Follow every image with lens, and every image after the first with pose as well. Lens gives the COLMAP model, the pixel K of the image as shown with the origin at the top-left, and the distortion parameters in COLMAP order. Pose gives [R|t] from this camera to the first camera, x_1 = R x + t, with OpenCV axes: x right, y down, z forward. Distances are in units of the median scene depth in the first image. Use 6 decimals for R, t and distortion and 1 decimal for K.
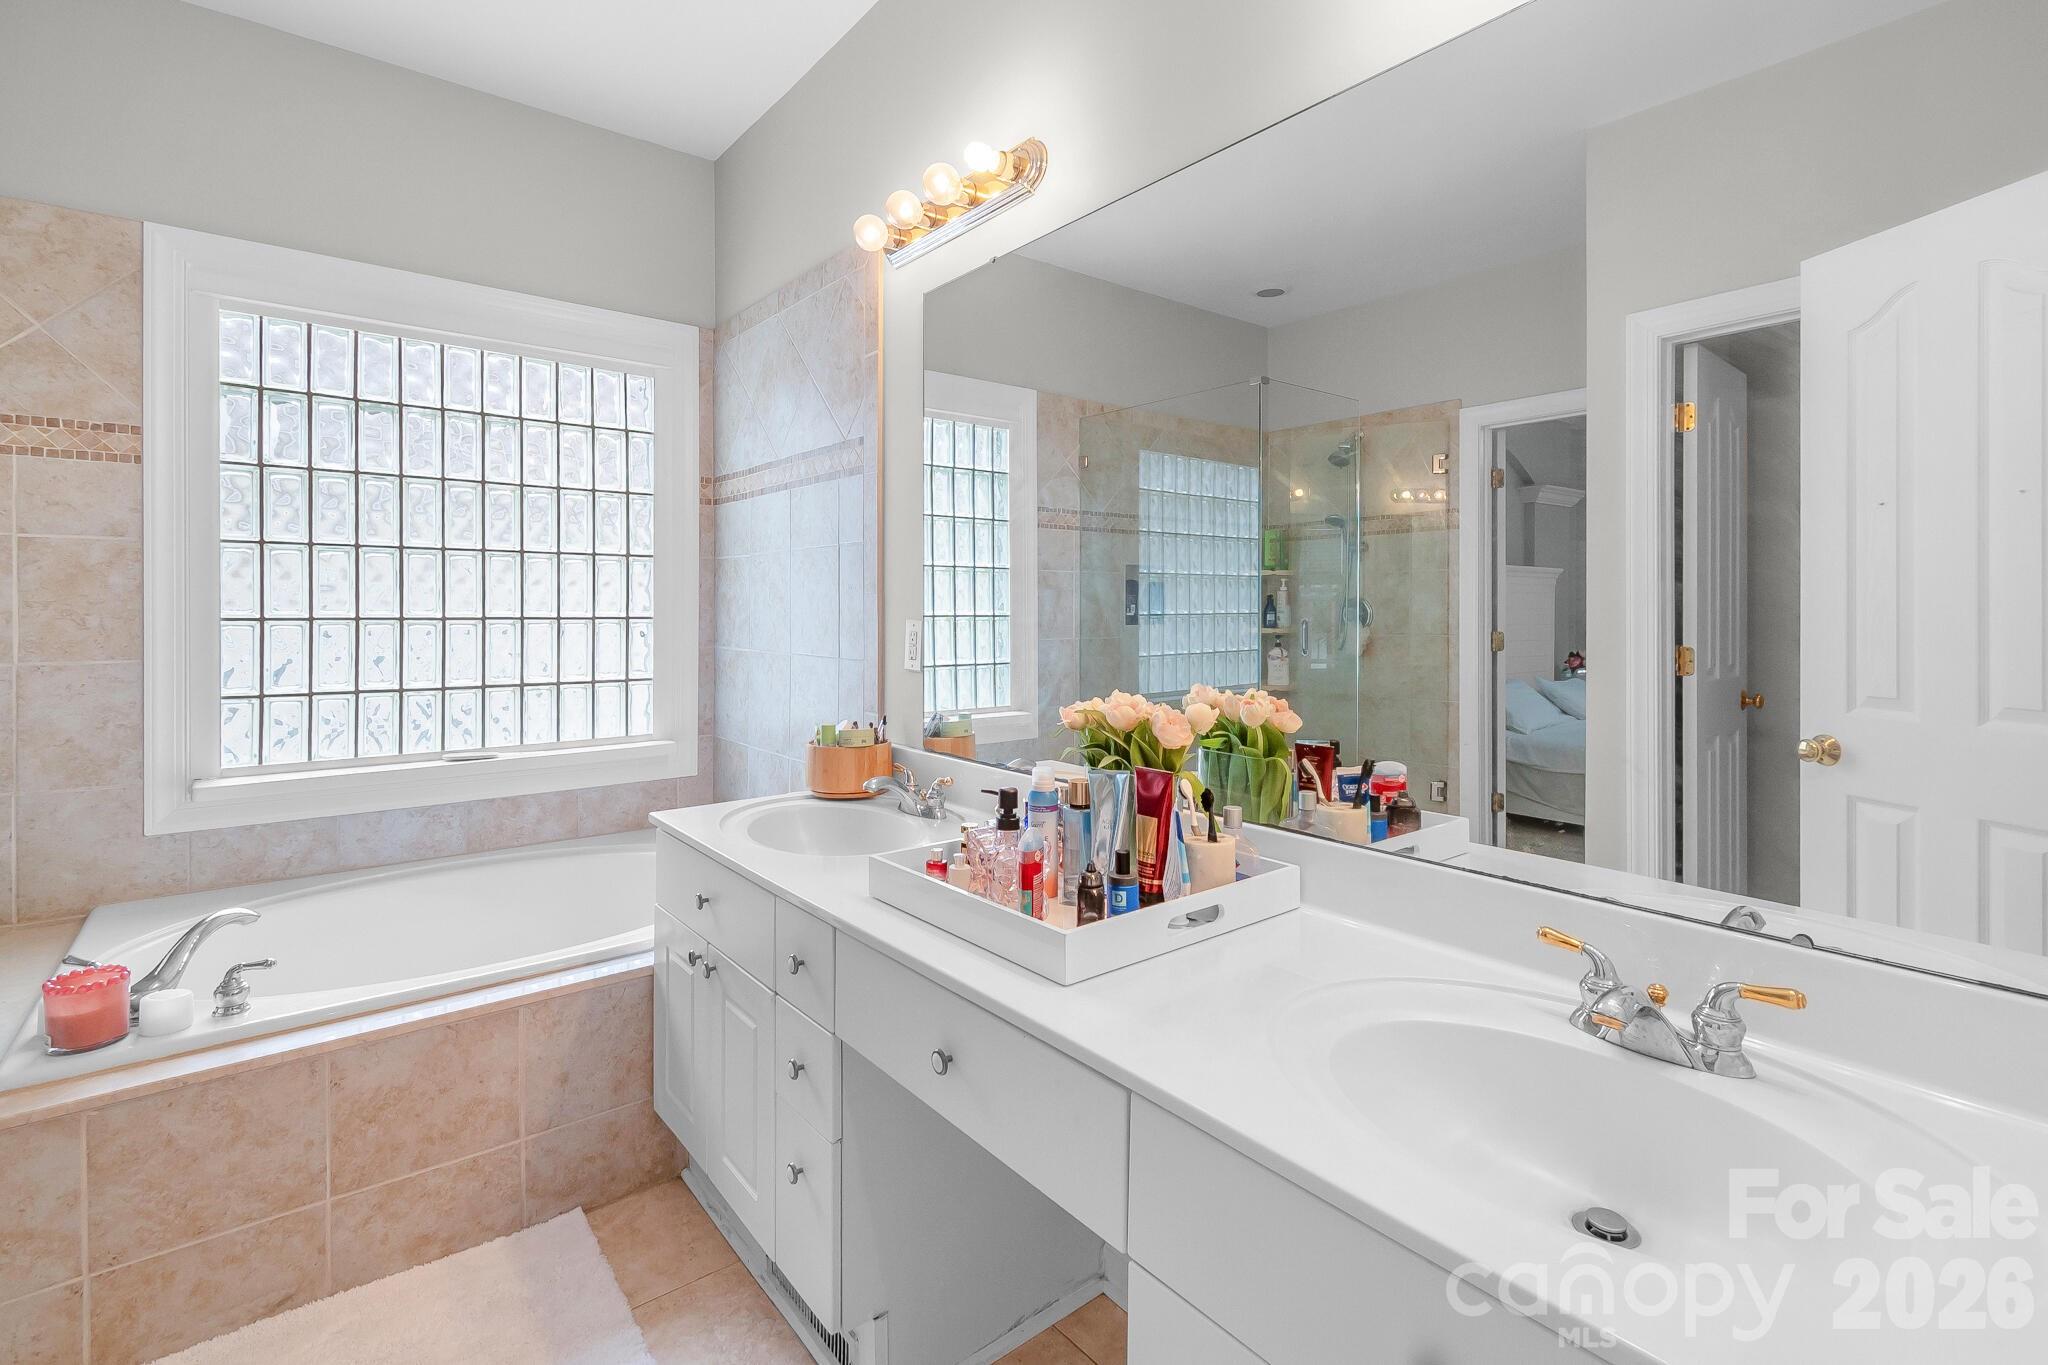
lens RADIAL K [[925.2, 0, 942.3], [0, 925.2, 613.7], [0, 0, 1]] dist [0.010385, -0.013311]
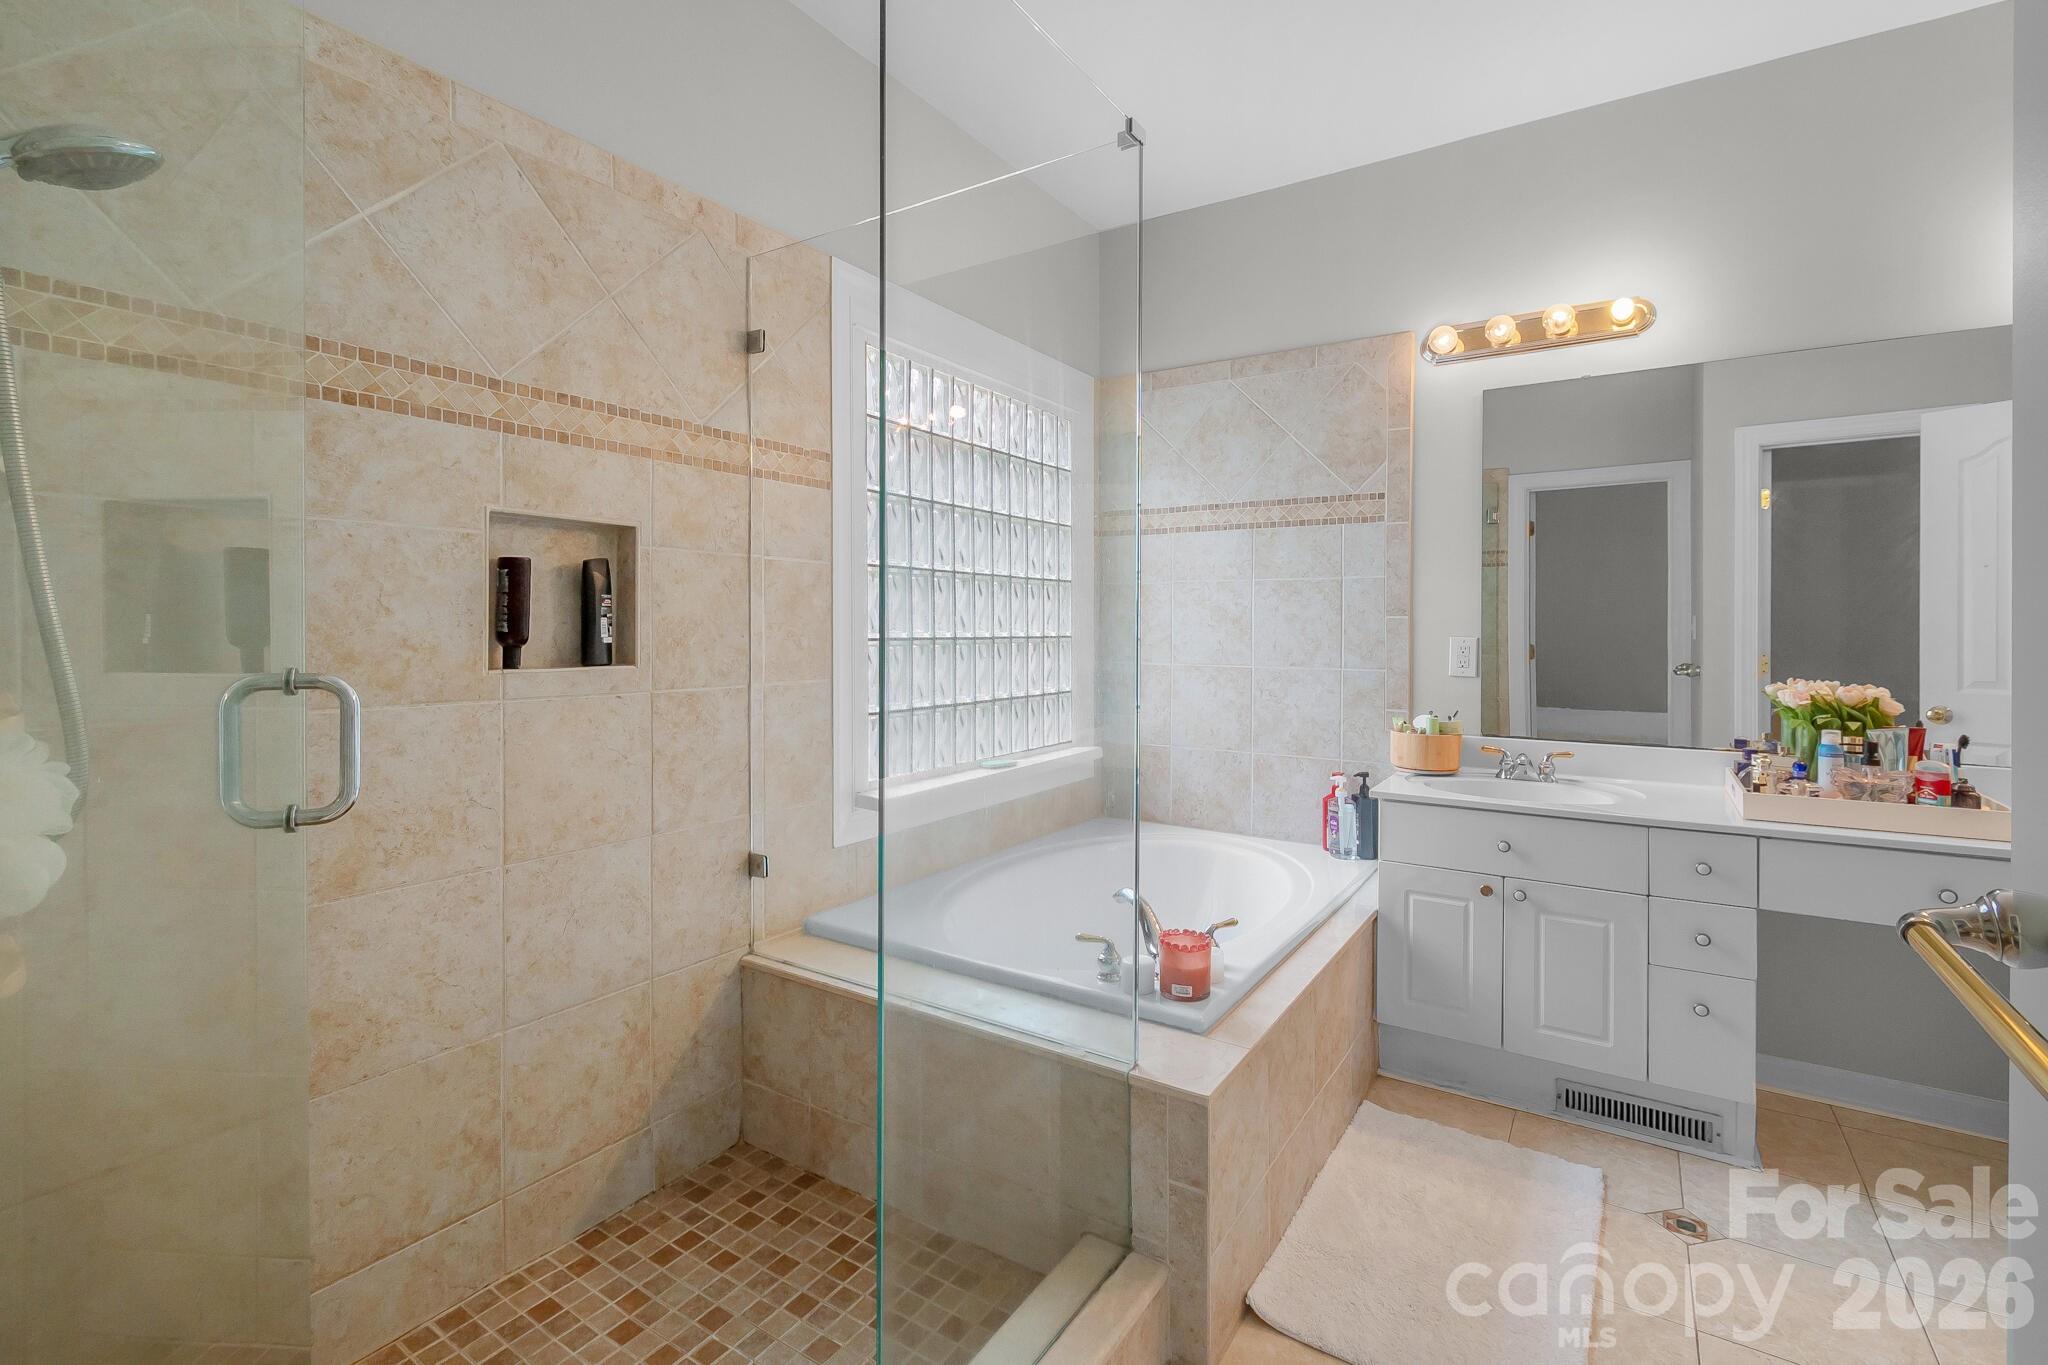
lens RADIAL K [[925.2, 0, 974.1], [0, 925.2, 637.2], [0, 0, 1]] dist [0.010385, -0.013311]
pose [[0.952539, -0.003417, 0.304397, -1.029400], [0.001104, 0.999969, 0.007771, -0.005148], [-0.304414, -0.007066, 0.952513, -0.037379]]
